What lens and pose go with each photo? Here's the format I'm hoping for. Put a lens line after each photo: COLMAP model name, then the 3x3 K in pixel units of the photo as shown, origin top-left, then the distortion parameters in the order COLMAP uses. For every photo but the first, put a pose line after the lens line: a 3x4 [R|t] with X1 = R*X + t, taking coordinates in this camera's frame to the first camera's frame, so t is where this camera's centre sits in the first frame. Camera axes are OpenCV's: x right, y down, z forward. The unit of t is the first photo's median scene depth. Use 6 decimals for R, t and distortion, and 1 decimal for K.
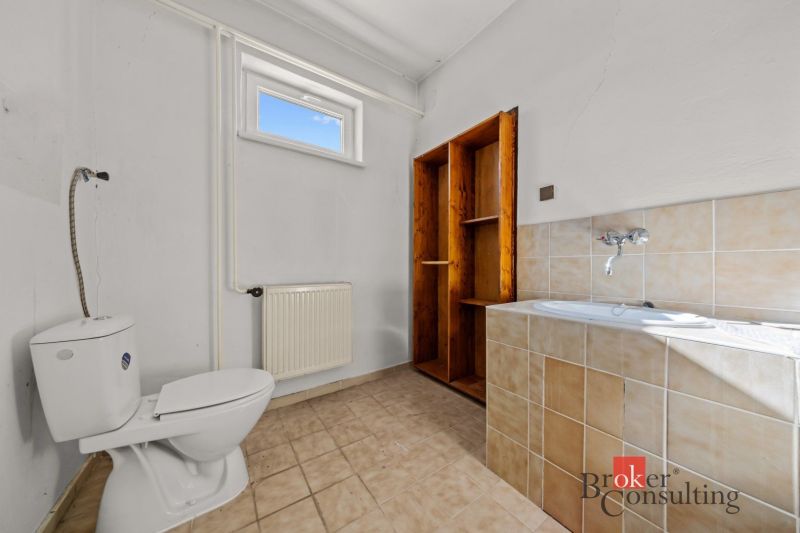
lens RADIAL K [[264.3, 0, 391.2], [0, 264.3, 264.5], [0, 0, 1]] dist [-0.000737, 0.000120]
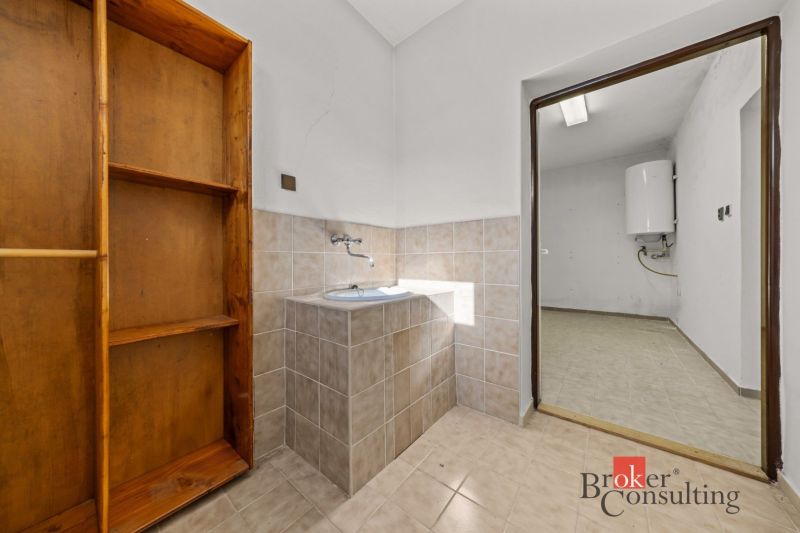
lens RADIAL K [[264.3, 0, 391.2], [0, 264.3, 264.5], [0, 0, 1]] dist [-0.000737, 0.000120]
pose [[-0.290469, -0.005372, 0.956869, -0.510058], [0.003328, 0.999973, 0.006625, 0.013860], [-0.956879, 0.005109, -0.290443, 1.175625]]
